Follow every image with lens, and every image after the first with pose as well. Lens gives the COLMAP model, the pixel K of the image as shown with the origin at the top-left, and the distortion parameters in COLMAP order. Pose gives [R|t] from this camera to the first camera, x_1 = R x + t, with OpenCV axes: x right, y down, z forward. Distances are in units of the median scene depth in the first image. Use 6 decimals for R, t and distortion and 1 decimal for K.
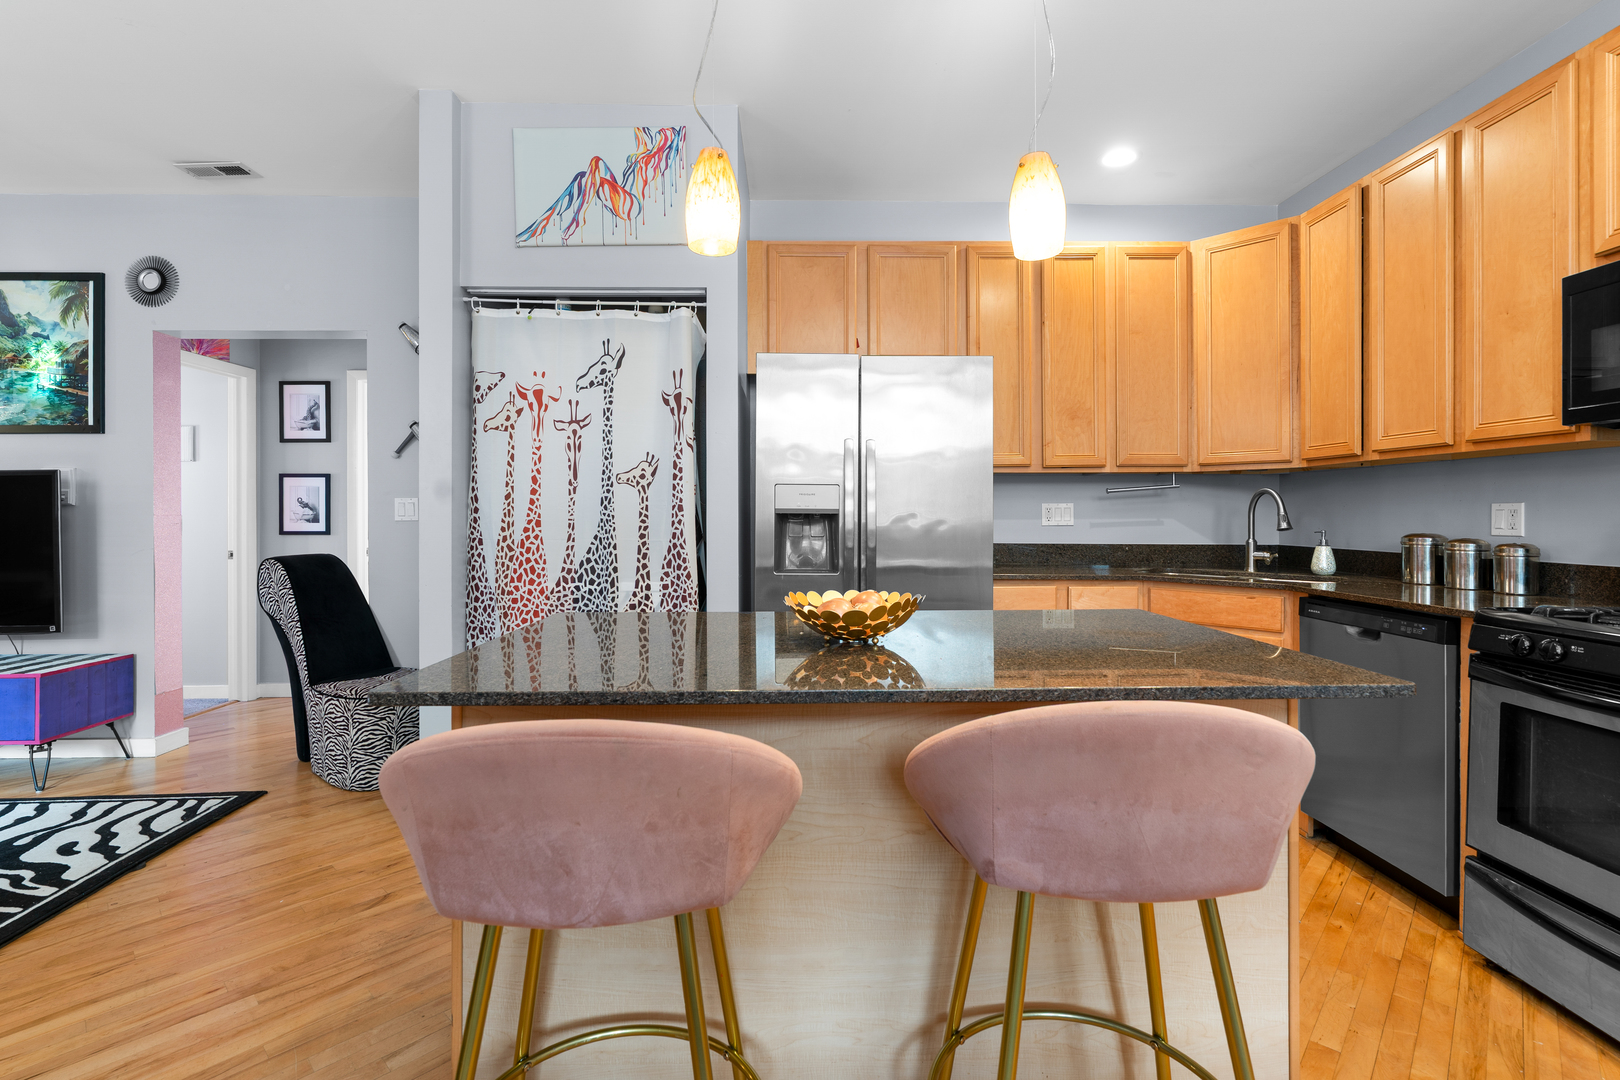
lens RADIAL K [[747.4, 0, 797.5], [0, 747.4, 516.8], [0, 0, 1]] dist [0.001442, -0.000223]
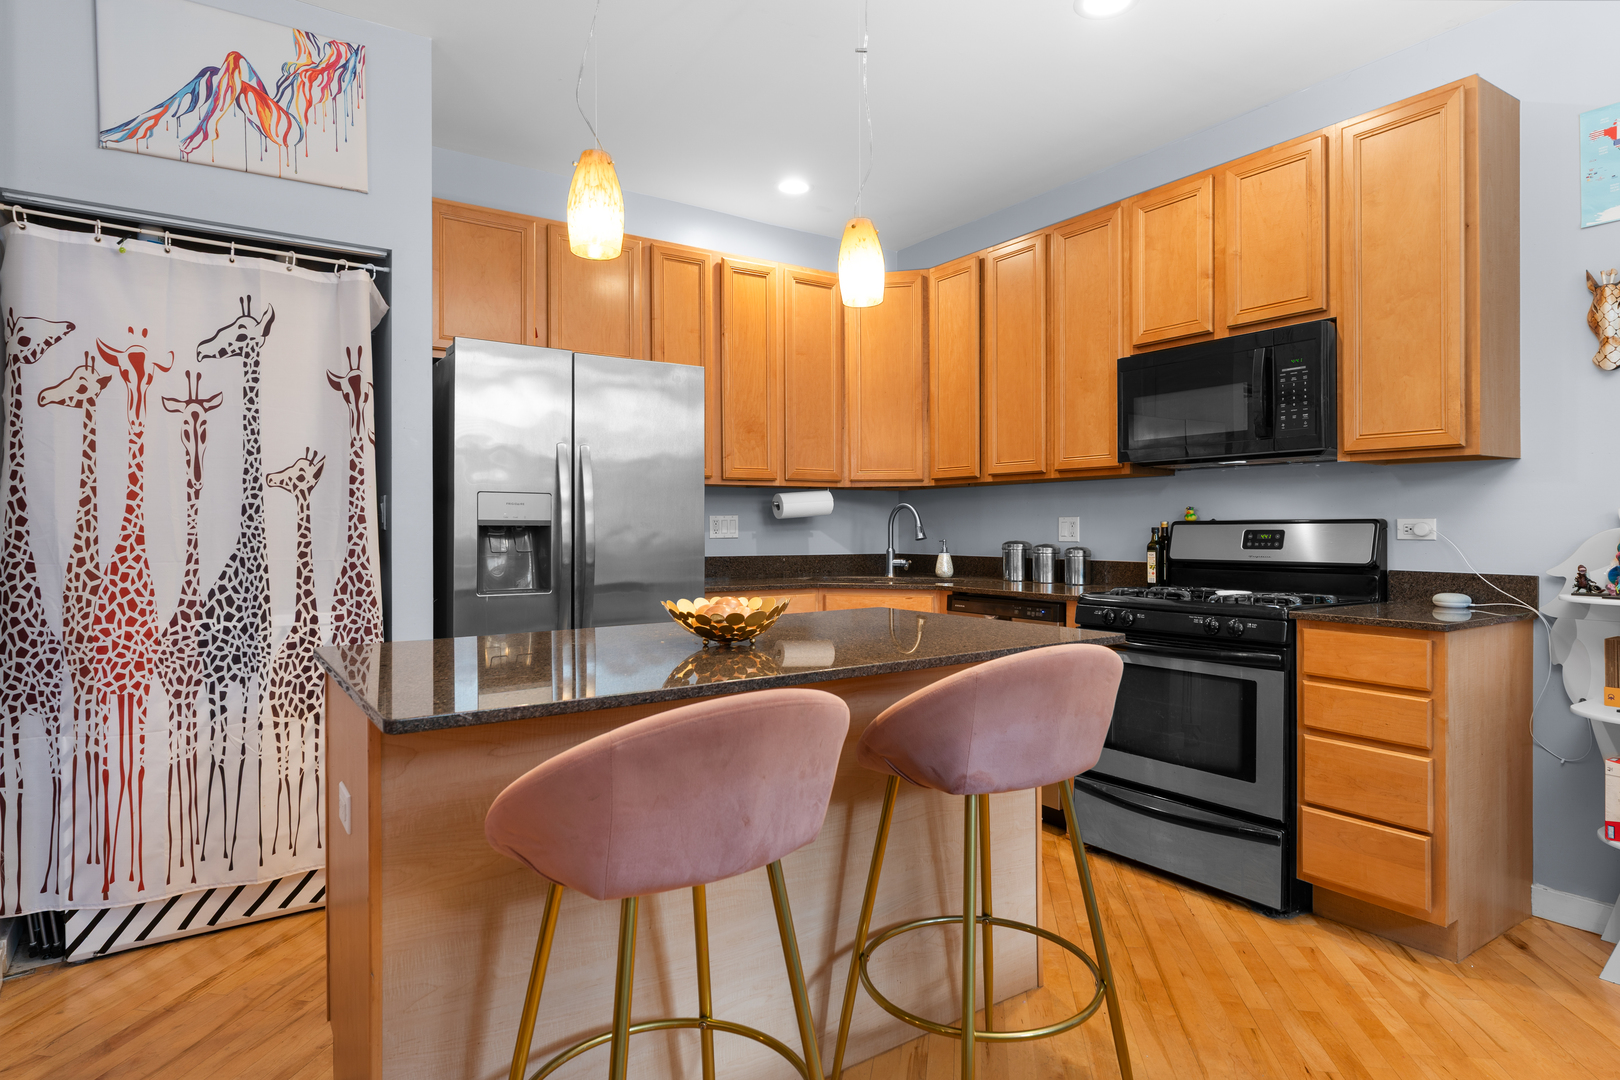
lens RADIAL K [[903.2, 0, 799.8], [0, 903.2, 529.7], [0, 0, 1]] dist [0.003344, 0.002077]
pose [[0.836985, -0.003158, 0.547217, -0.291429], [0.004659, 0.999988, -0.001354, 0.003334], [-0.547206, 0.003682, 0.836990, -0.072835]]
